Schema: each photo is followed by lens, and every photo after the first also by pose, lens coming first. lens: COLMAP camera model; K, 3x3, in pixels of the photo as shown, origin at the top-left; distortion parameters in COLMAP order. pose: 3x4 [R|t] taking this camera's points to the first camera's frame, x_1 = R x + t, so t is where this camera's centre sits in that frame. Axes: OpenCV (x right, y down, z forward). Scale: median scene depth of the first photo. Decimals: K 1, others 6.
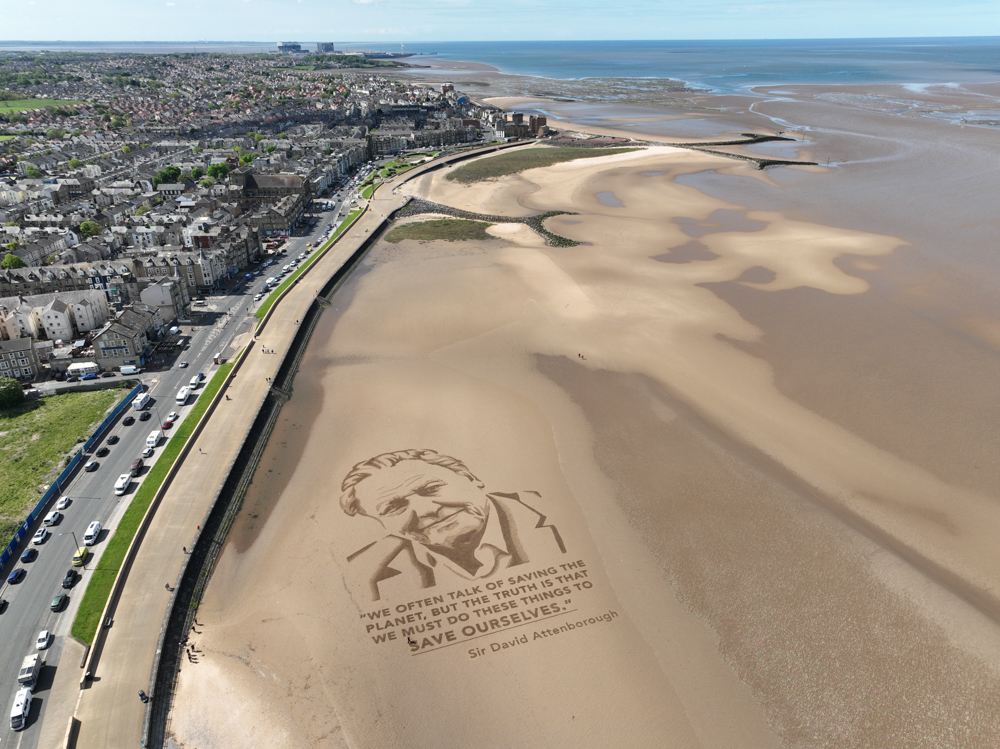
lens RADIAL K [[704.5, 0, 500.0], [0, 704.5, 374.5], [0, 0, 1]] dist [0.000368, 0.016648]
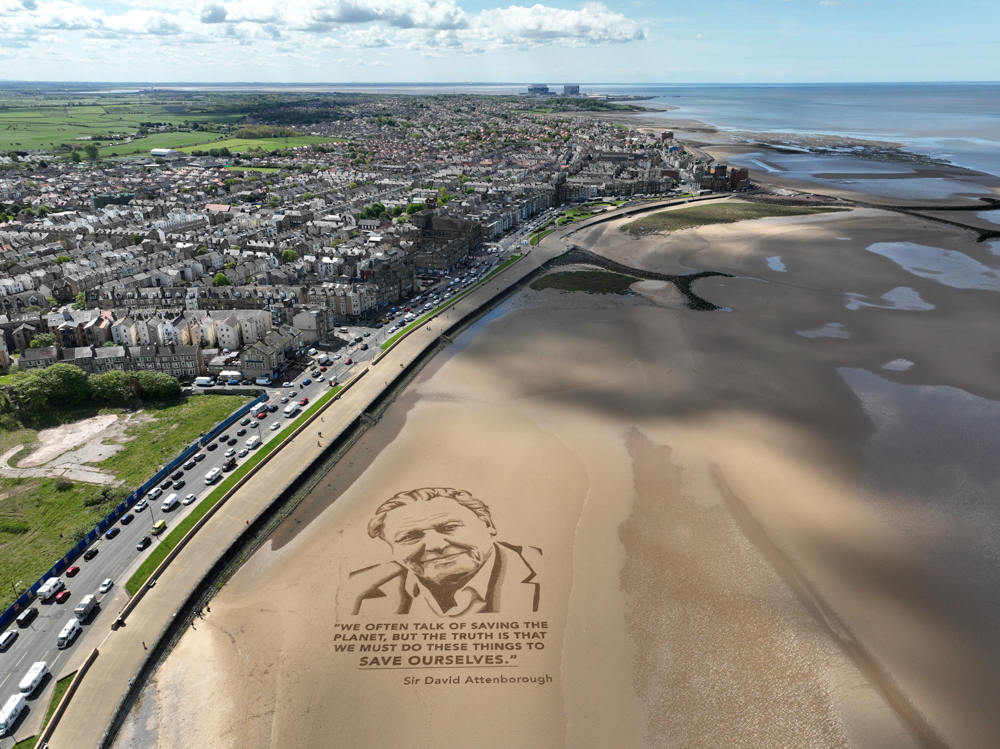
lens RADIAL K [[704.5, 0, 500.0], [0, 704.5, 374.5], [0, 0, 1]] dist [0.000368, 0.016648]
pose [[0.948042, 0.126807, -0.291780, 0.280147], [-0.140858, 0.989646, -0.027576, -0.056717], [0.285262, 0.067243, 0.956088, -0.044121]]
